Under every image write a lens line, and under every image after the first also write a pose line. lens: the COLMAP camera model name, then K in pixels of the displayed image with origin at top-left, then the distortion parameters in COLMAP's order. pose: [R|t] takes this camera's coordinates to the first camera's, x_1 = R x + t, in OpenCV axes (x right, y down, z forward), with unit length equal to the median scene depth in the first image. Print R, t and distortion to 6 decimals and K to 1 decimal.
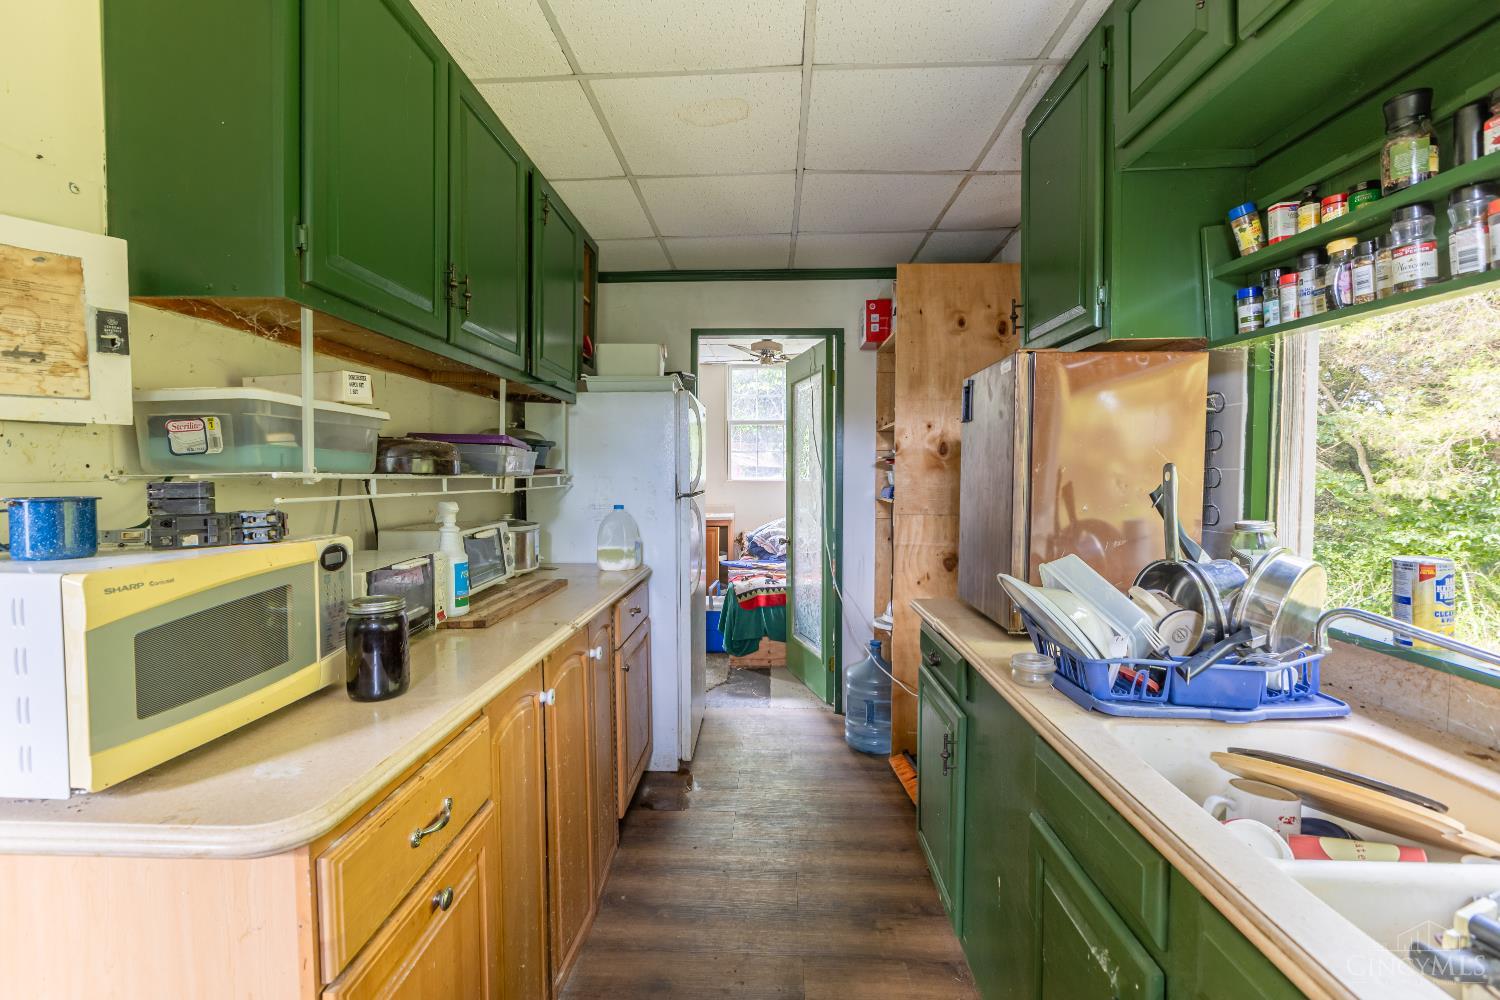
lens RADIAL K [[663.4, 0, 750.0], [0, 663.4, 500.0], [0, 0, 1]] dist [0.000140, -0.000956]
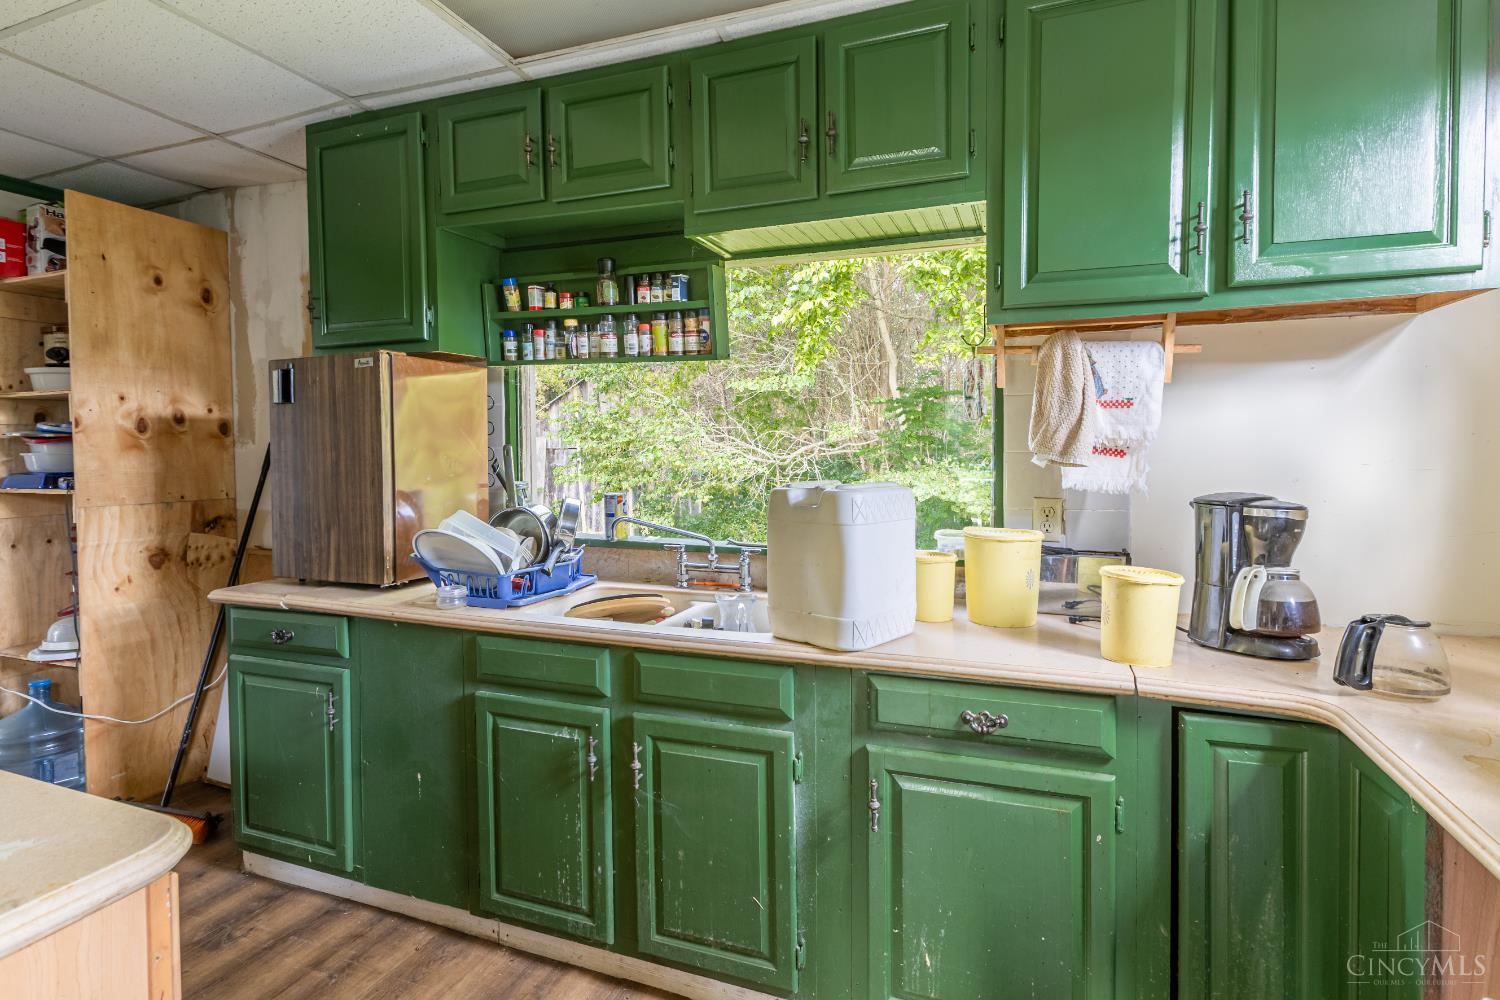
lens RADIAL K [[716.9, 0, 750.5], [0, 716.9, 464.6], [0, 0, 1]] dist [0.002207, 0.000175]
pose [[0.321536, -0.029811, 0.946428, -0.579205], [0.049097, 0.998685, 0.014777, -0.005344], [-0.945624, 0.041715, 0.322576, -0.045891]]
